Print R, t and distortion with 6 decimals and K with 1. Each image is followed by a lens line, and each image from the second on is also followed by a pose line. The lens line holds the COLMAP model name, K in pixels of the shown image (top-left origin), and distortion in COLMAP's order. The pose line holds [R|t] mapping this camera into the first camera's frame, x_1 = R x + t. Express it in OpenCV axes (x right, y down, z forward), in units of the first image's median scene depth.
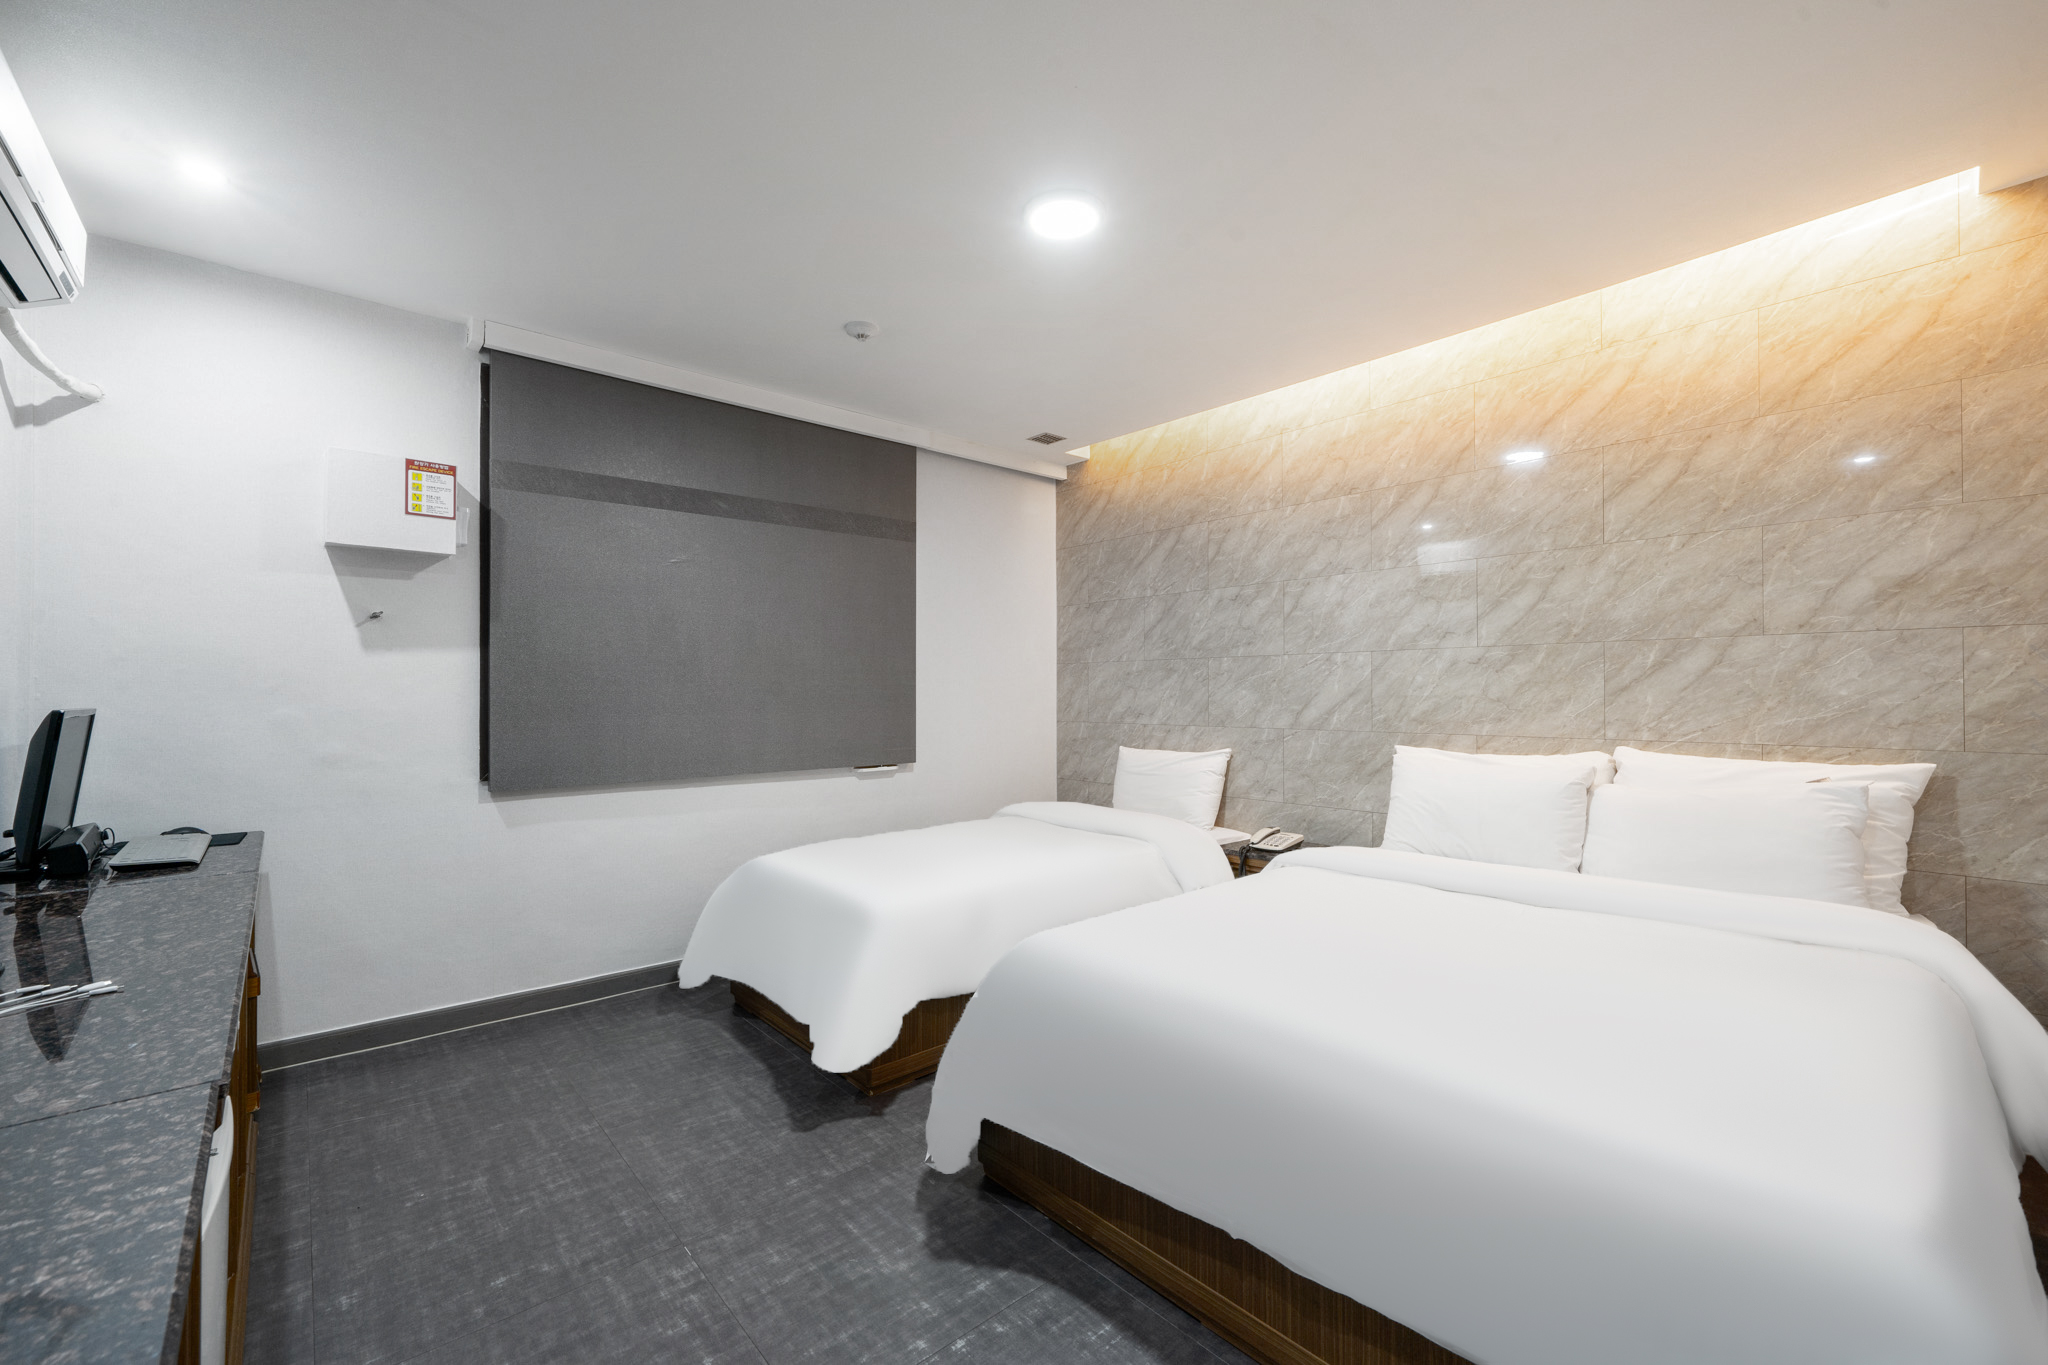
lens RADIAL K [[823.8, 0, 1018.3], [0, 823.8, 690.6], [0, 0, 1]] dist [0.000050, -0.000041]
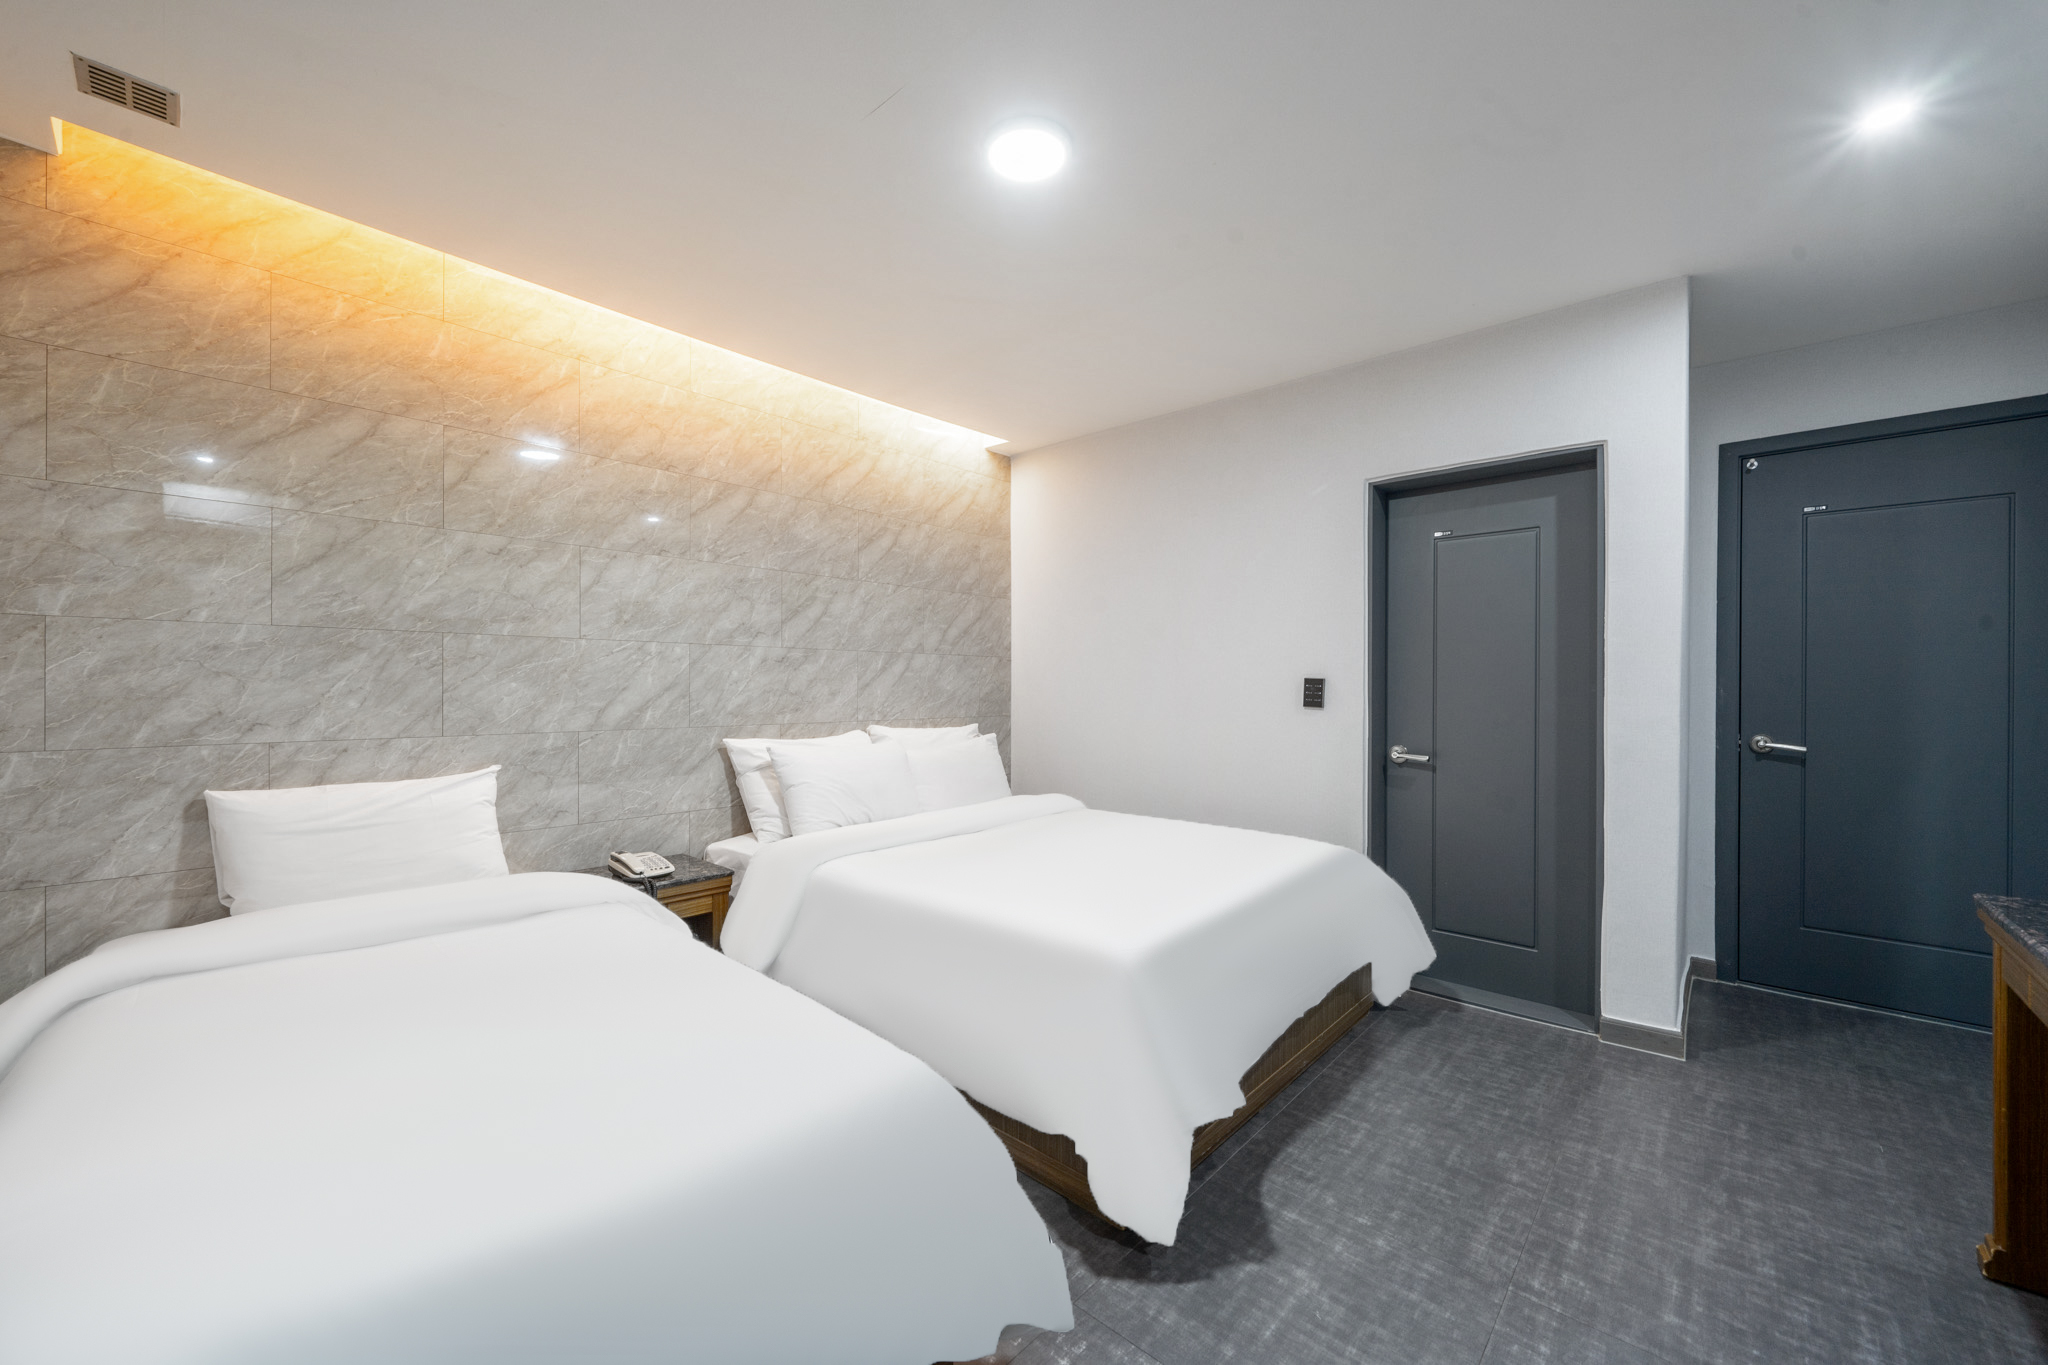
lens RADIAL K [[775.5, 0, 1018.6], [0, 775.5, 691.2], [0, 0, 1]] dist [-0.002057, -0.000287]
pose [[-0.099340, -0.002452, 0.995051, -0.542027], [-0.006163, 0.999979, 0.001849, 0.003942], [-0.995034, -0.005949, -0.099353, 0.758909]]
